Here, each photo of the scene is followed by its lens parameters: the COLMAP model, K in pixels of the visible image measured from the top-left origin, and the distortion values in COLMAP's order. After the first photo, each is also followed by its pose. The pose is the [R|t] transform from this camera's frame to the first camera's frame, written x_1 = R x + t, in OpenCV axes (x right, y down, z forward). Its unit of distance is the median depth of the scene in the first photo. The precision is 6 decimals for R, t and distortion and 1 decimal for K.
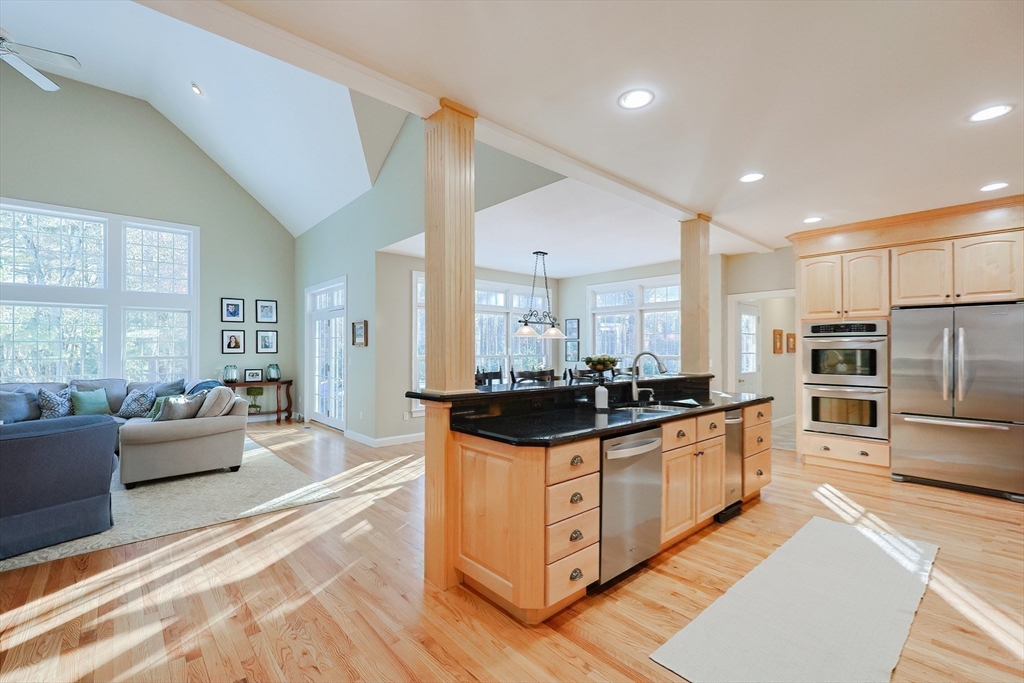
lens RADIAL K [[440.1, 0, 507.5], [0, 440.1, 346.6], [0, 0, 1]] dist [-0.002164, 0.000381]
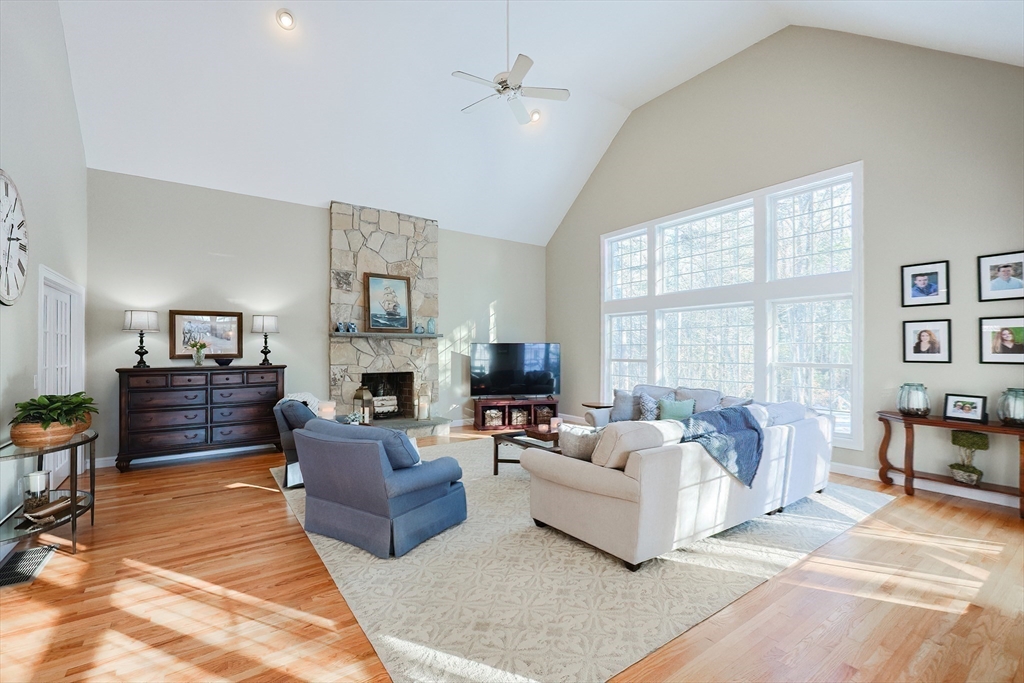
lens RADIAL K [[440.1, 0, 512.8], [0, 440.1, 345.7], [0, 0, 1]] dist [-0.002164, 0.000381]
pose [[-0.125866, 0.002628, -0.992044, -0.009742], [0.011495, 0.999933, 0.001190, -0.012031], [0.991981, -0.011254, -0.125887, 0.557572]]
